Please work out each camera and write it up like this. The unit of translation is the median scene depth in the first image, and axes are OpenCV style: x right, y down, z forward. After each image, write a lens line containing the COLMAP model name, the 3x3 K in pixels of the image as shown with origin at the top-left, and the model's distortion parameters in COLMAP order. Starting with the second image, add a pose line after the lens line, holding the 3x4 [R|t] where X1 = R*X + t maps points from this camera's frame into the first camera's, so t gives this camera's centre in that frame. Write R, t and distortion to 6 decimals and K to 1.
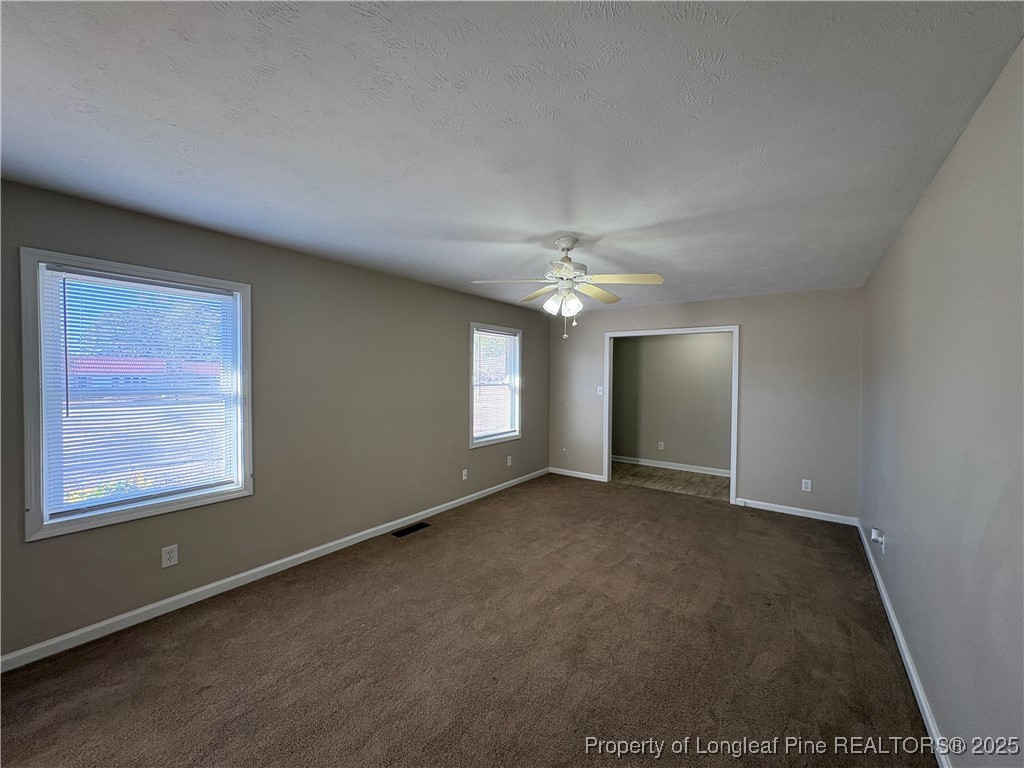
lens RADIAL K [[406.5, 0, 512.0], [0, 406.5, 384.0], [0, 0, 1]] dist [-0.000273, -0.000248]
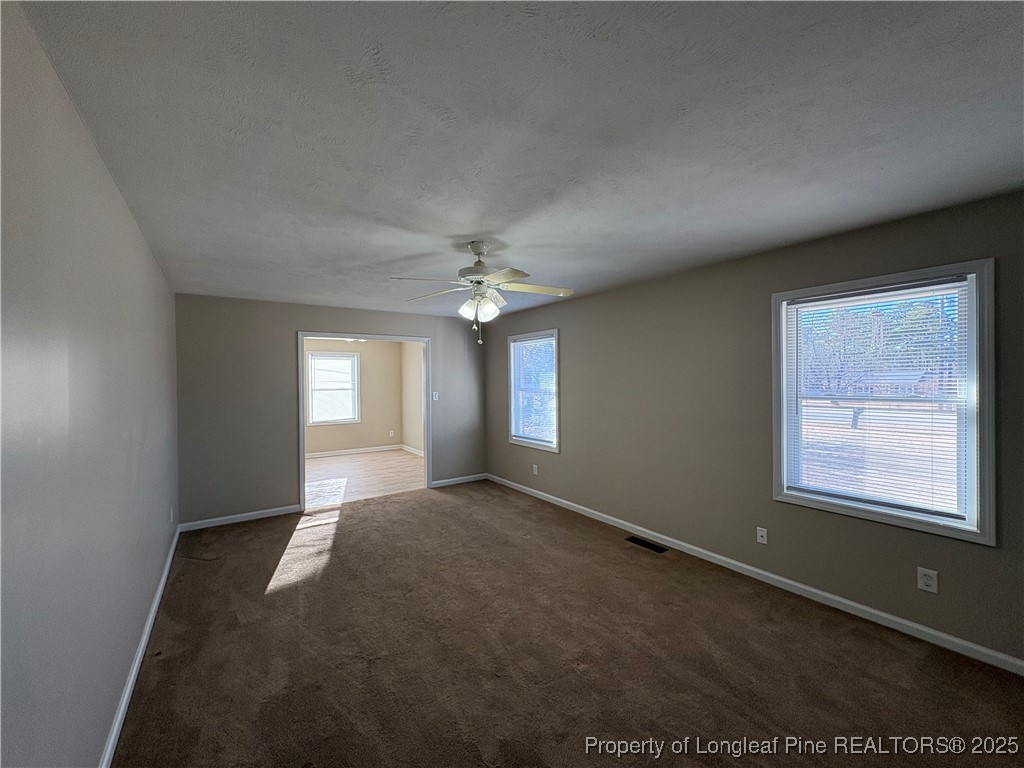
lens RADIAL K [[406.5, 0, 512.0], [0, 406.5, 384.0], [0, 0, 1]] dist [-0.000273, -0.000248]
pose [[-0.325491, -0.002365, -0.945542, 0.865154], [-0.019555, 0.999800, 0.004230, -0.014382], [0.945343, 0.019867, -0.325472, 1.163853]]
